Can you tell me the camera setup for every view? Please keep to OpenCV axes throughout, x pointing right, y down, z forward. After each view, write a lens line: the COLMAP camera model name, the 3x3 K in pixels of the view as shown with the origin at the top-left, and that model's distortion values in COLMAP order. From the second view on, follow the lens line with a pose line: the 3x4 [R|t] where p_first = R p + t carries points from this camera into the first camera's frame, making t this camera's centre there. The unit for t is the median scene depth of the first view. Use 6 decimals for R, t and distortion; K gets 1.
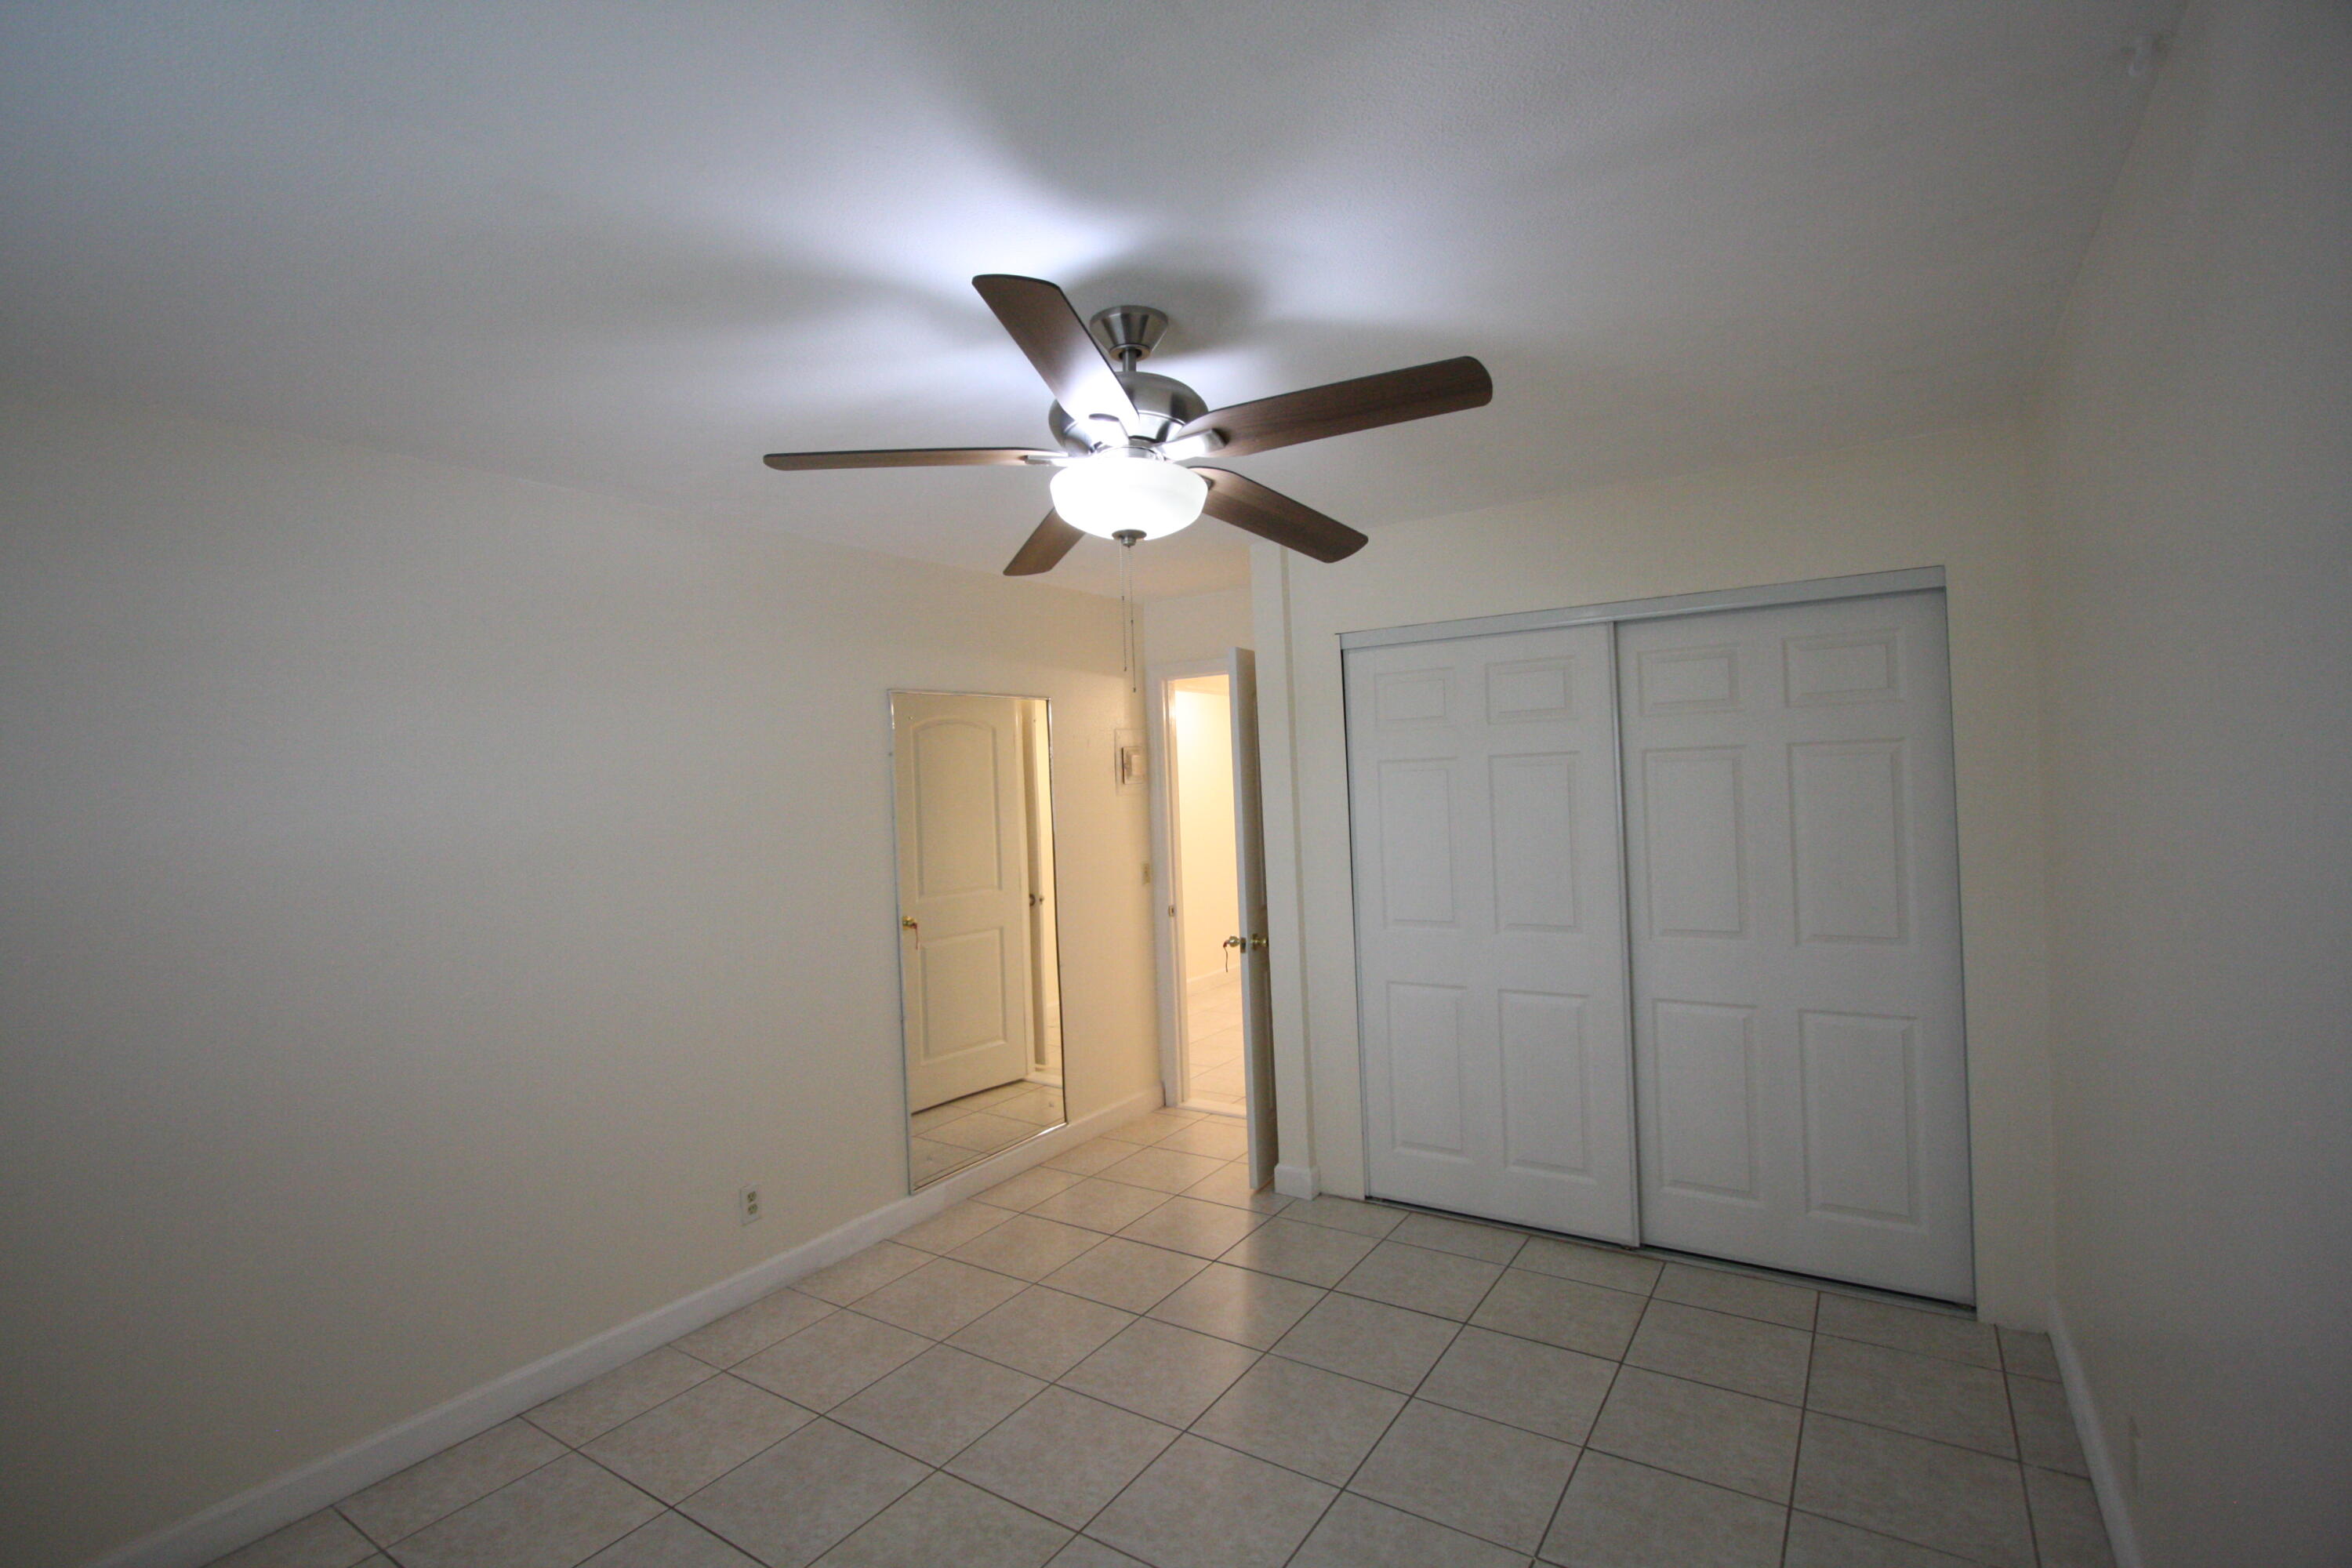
lens RADIAL K [[1064.8, 0, 1176.0], [0, 1064.8, 784.0], [0, 0, 1]] dist [-0.013253, -0.000102]
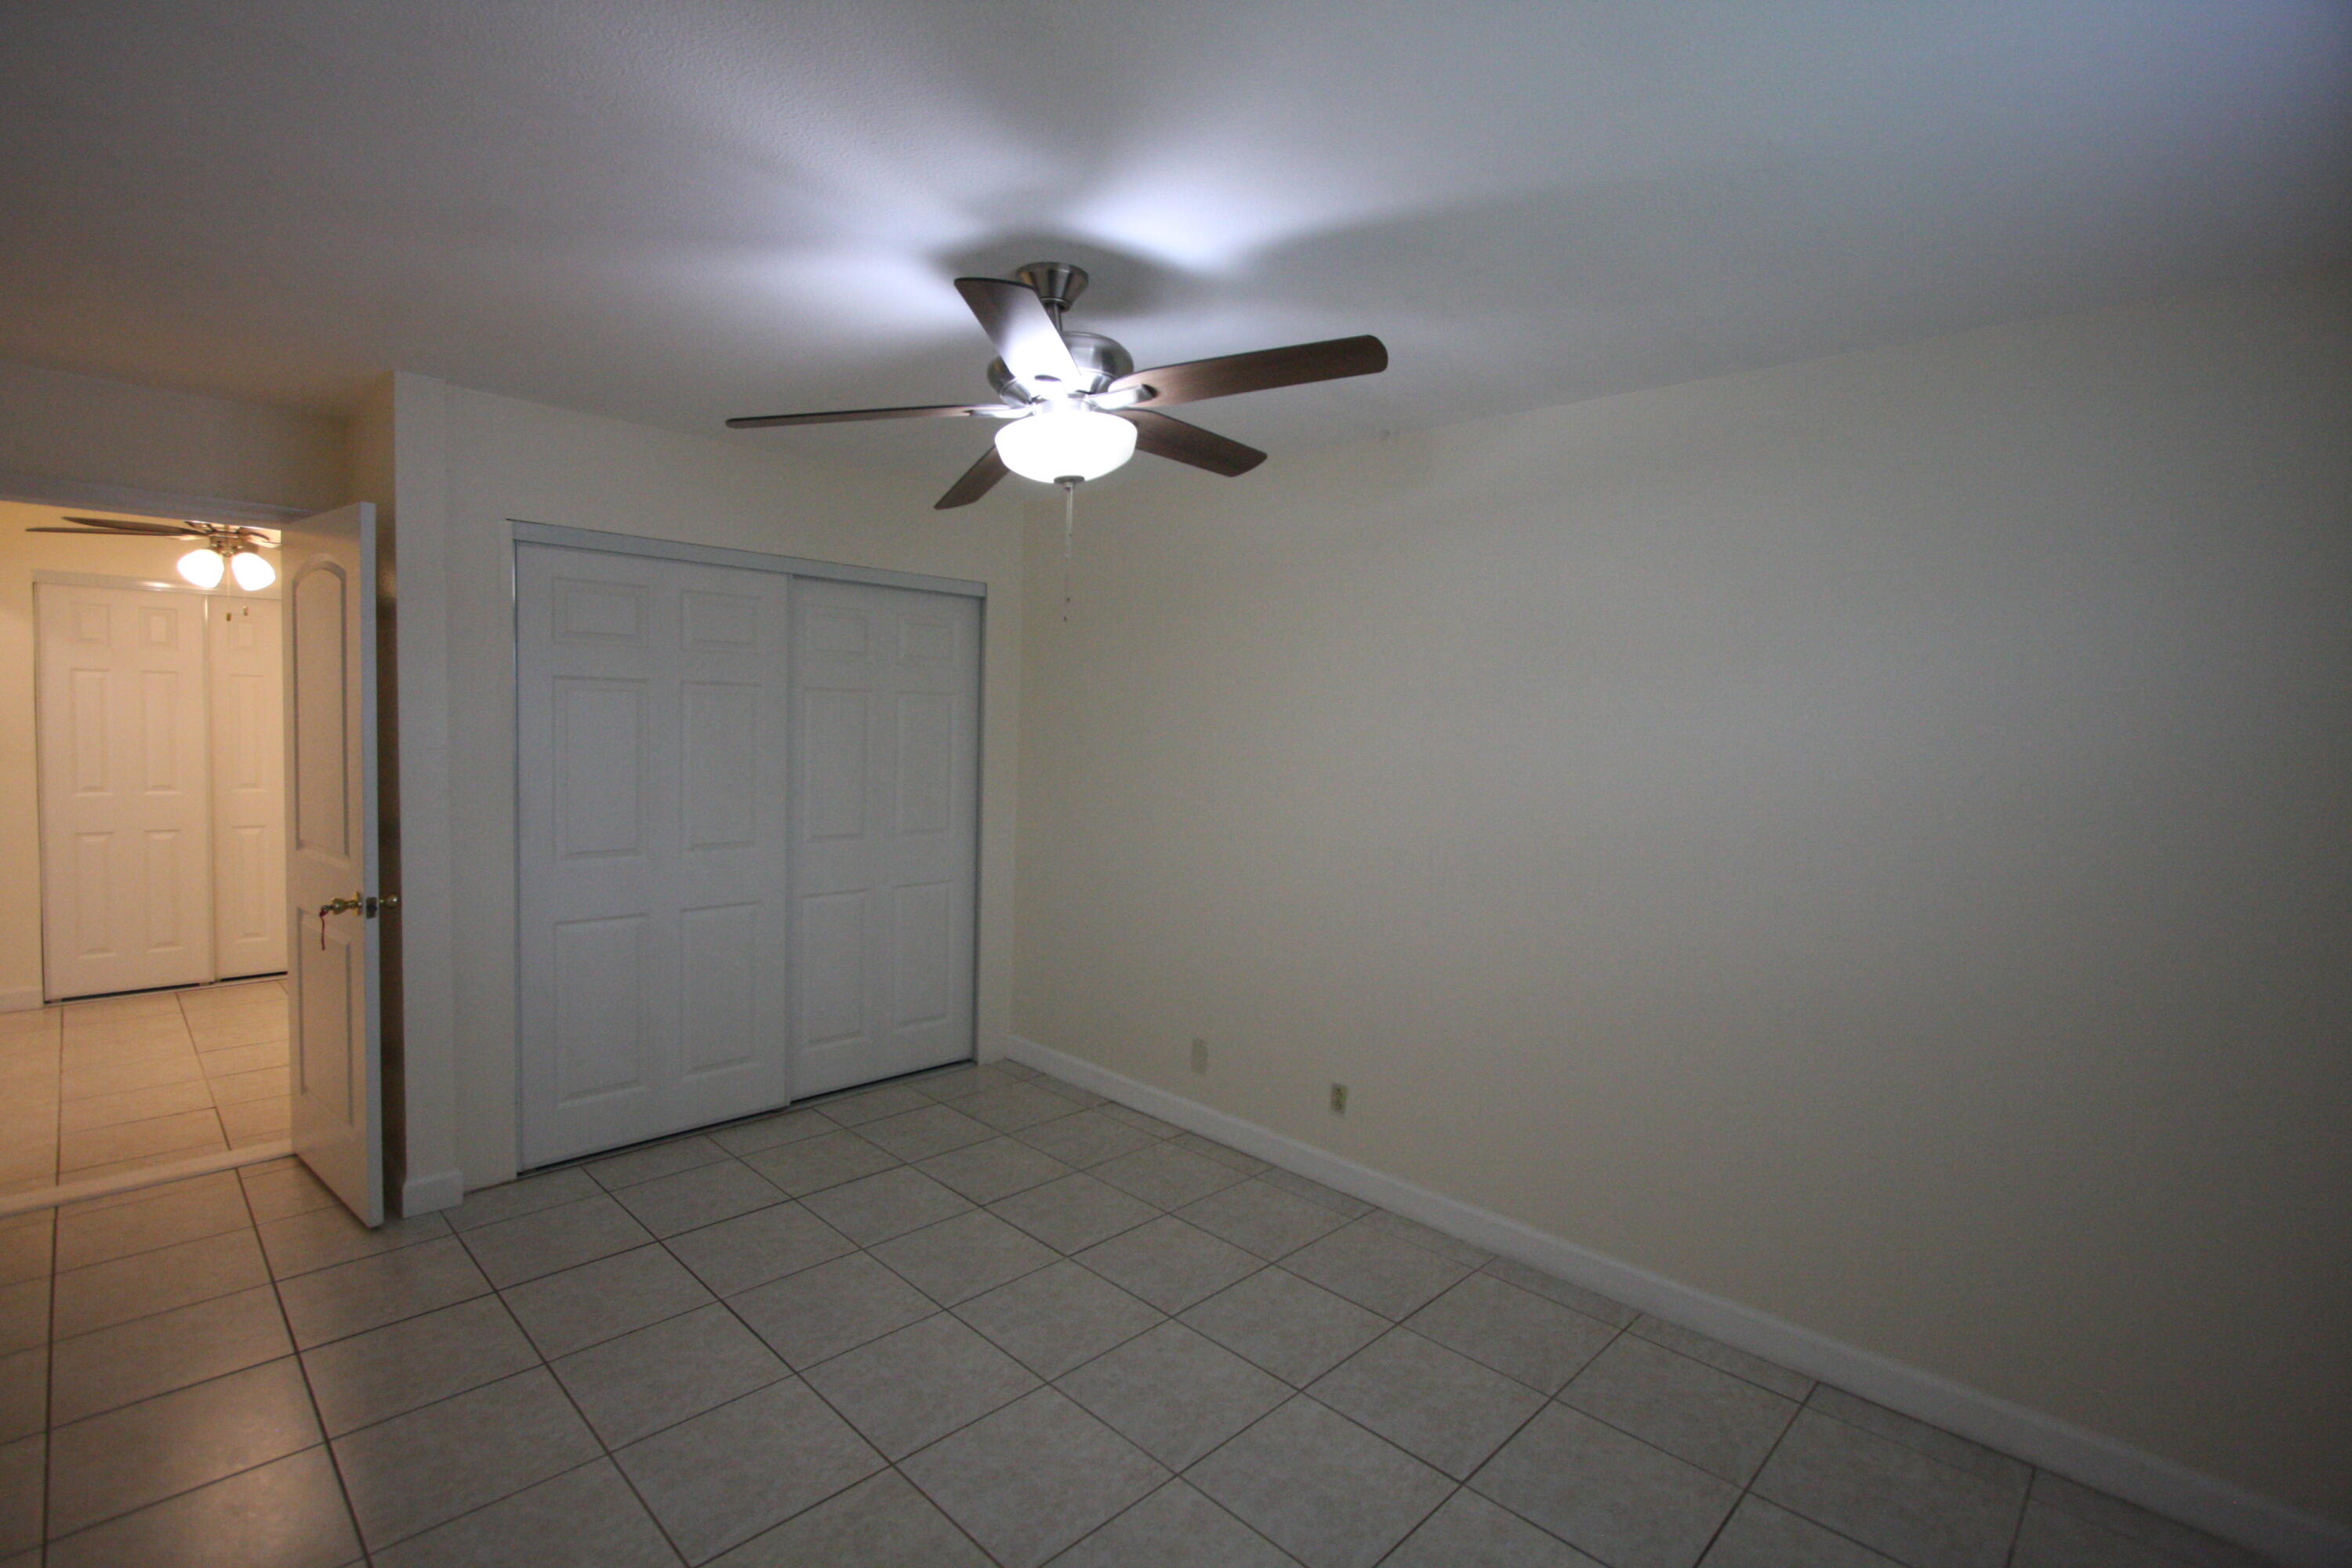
lens RADIAL K [[1090.9, 0, 1147.4], [0, 1090.9, 773.0], [0, 0, 1]] dist [-0.014488, 0.001524]
pose [[0.189041, -0.014616, 0.981860, -0.689990], [-0.049332, 0.998485, 0.024361, 0.015367], [-0.980729, -0.053042, 0.188034, 0.400042]]
